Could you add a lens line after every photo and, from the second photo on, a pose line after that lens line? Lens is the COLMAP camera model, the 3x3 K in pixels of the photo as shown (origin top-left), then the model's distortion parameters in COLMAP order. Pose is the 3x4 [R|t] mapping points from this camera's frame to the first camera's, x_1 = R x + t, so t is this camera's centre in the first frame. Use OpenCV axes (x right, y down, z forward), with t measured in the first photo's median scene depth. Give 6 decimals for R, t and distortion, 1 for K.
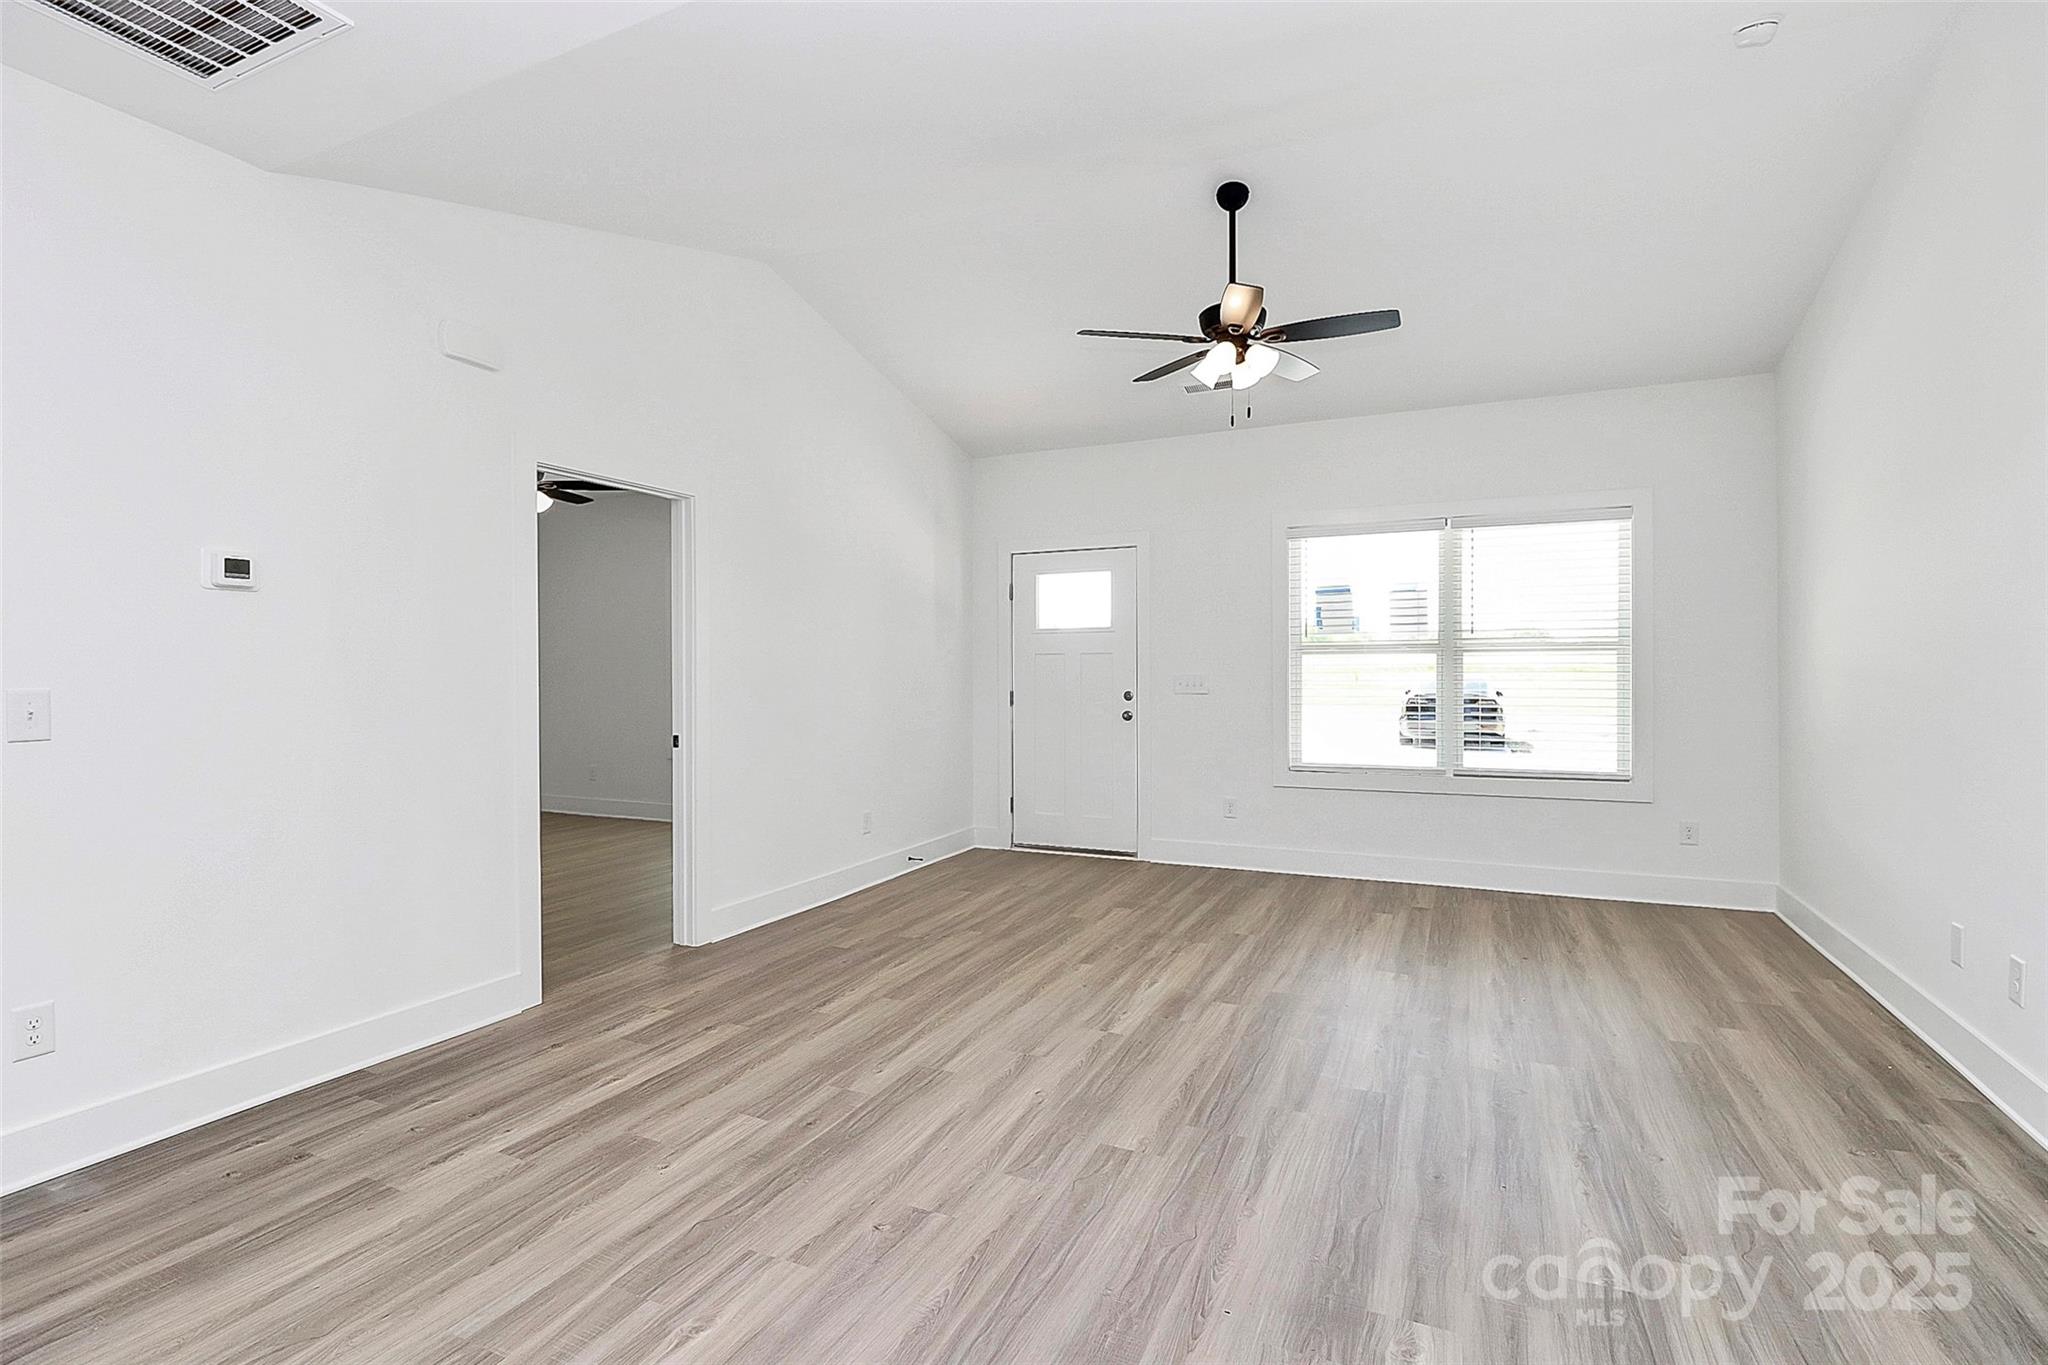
lens RADIAL K [[965.4, 0, 1025.8], [0, 965.4, 690.8], [0, 0, 1]] dist [-0.004150, -0.009686]
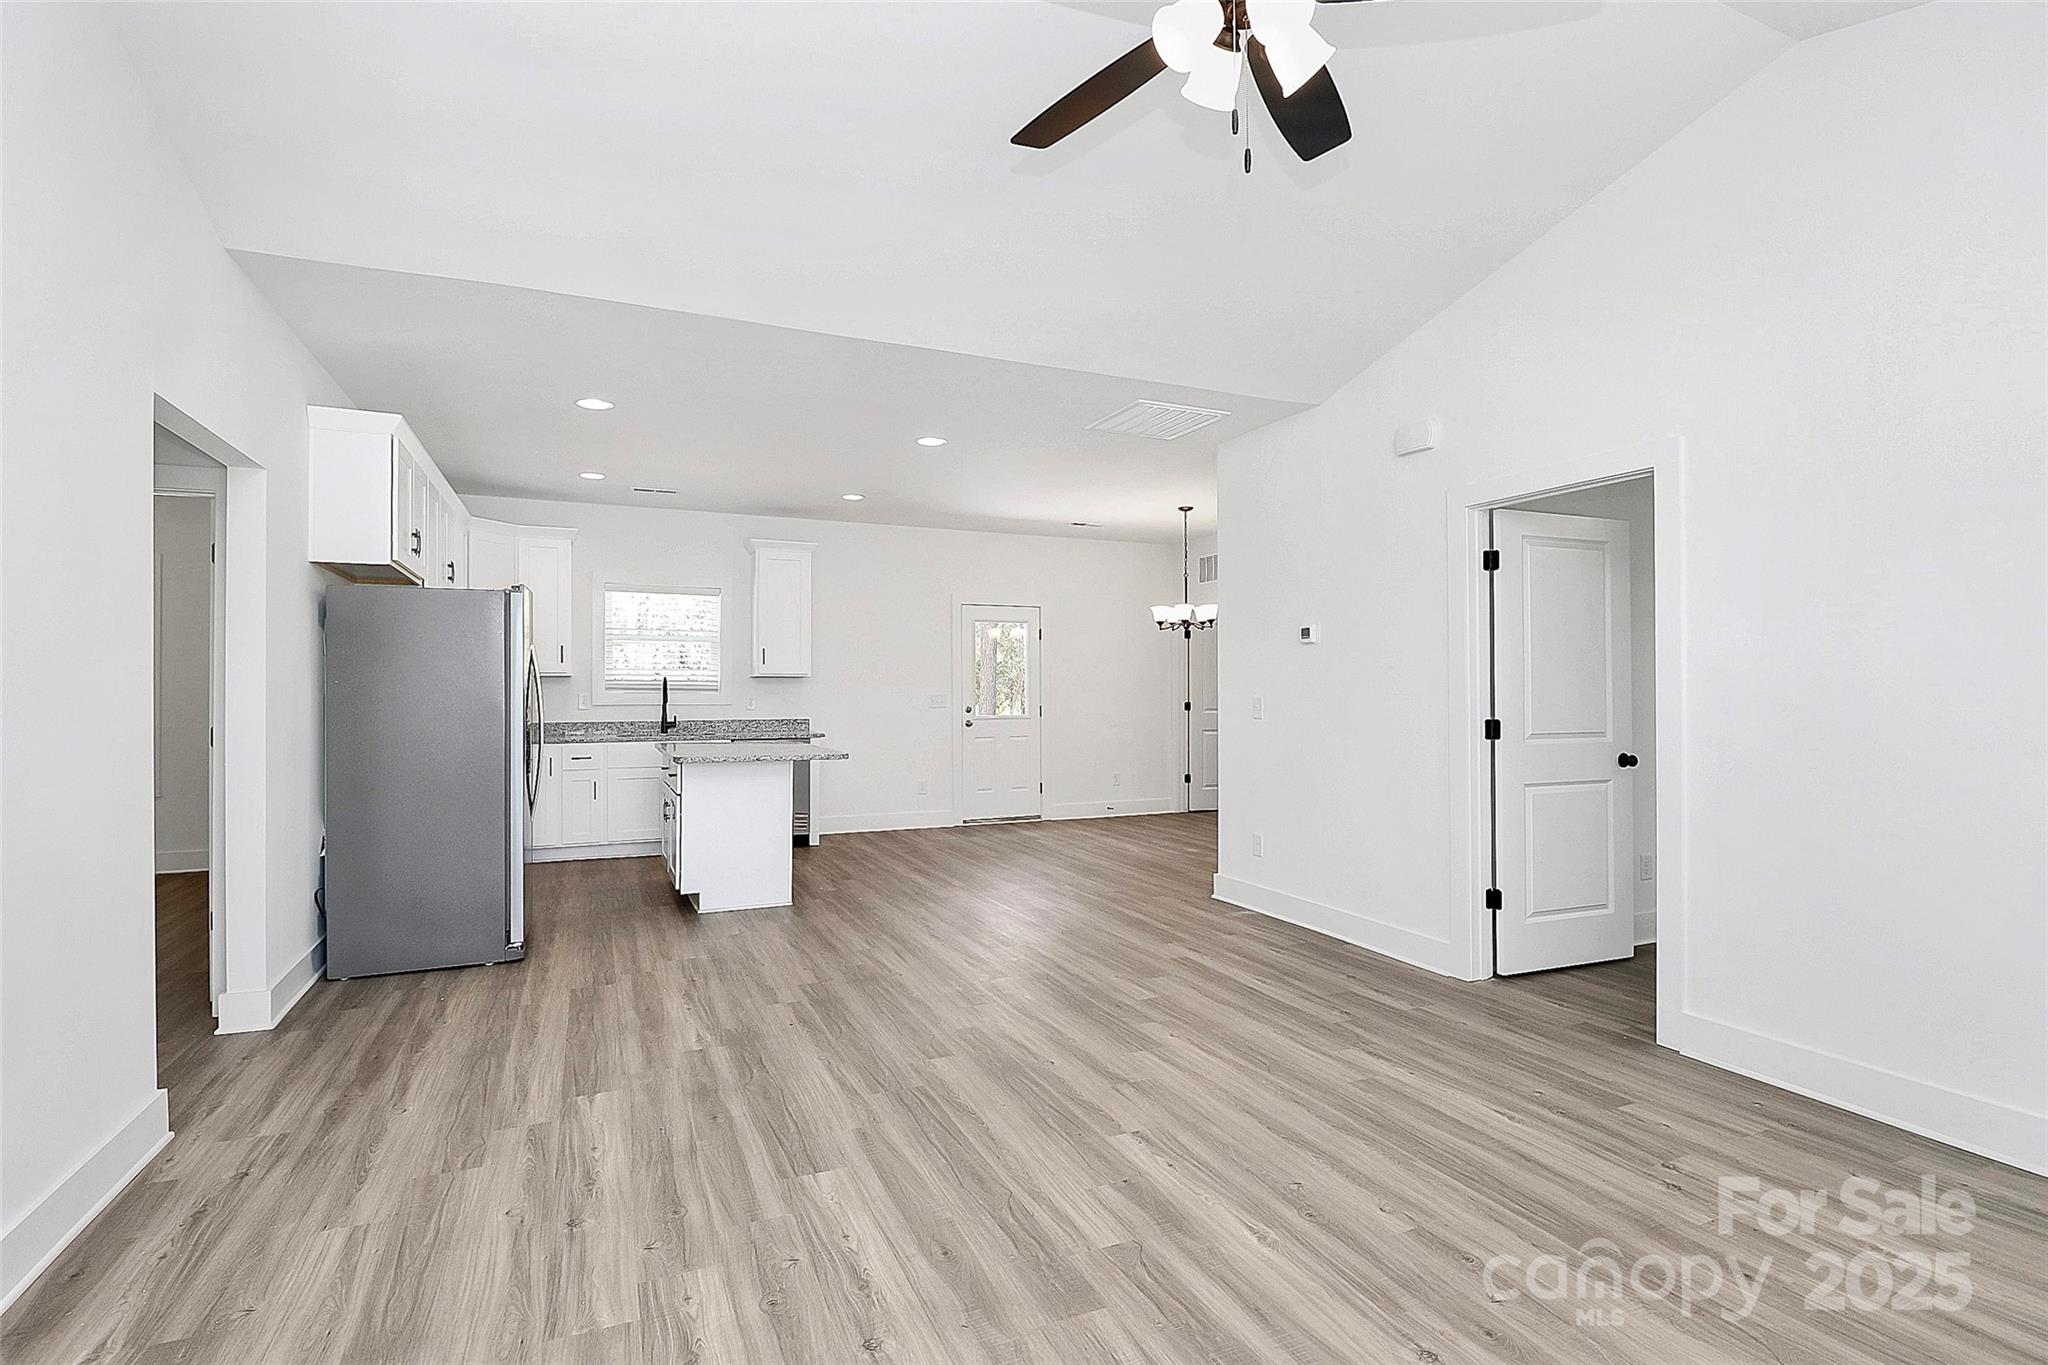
lens RADIAL K [[965.4, 0, 1020.7], [0, 965.4, 667.9], [0, 0, 1]] dist [-0.004150, -0.009686]
pose [[-0.659162, -0.010004, -0.751935, 0.659510], [-0.011939, 0.999925, -0.002837, -0.034517], [0.751906, 0.007107, -0.659232, 1.261375]]
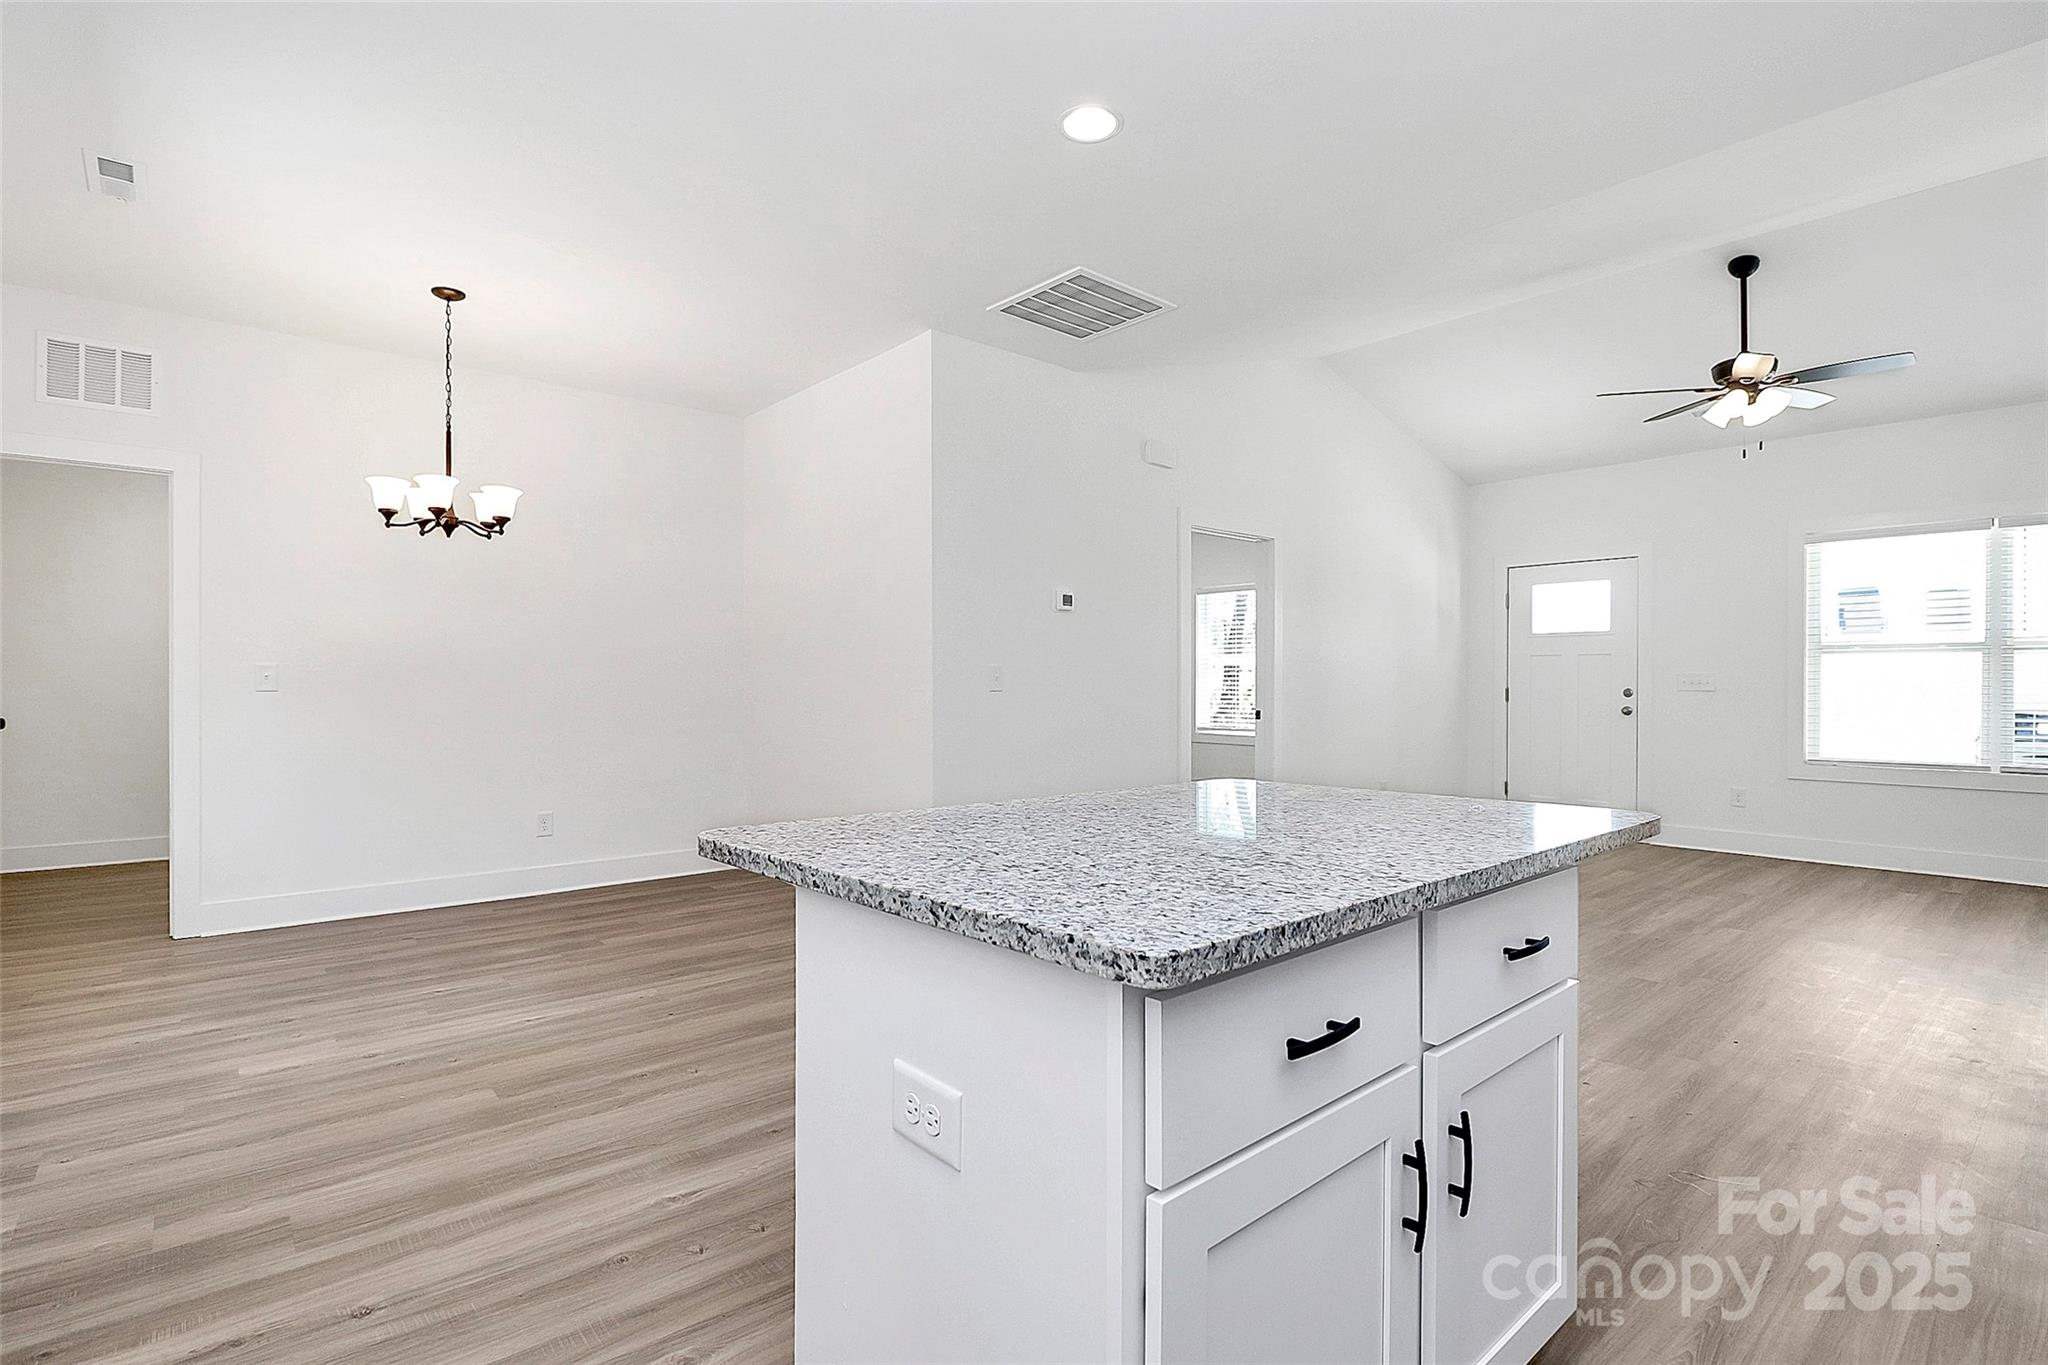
lens RADIAL K [[965.4, 0, 1012.9], [0, 965.4, 691.6], [0, 0, 1]] dist [-0.004150, -0.009686]
pose [[0.906789, 0.011561, -0.421426, -0.108742], [-0.017196, 0.999806, -0.009572, 0.043528], [0.421234, 0.015927, 0.906812, -0.477771]]
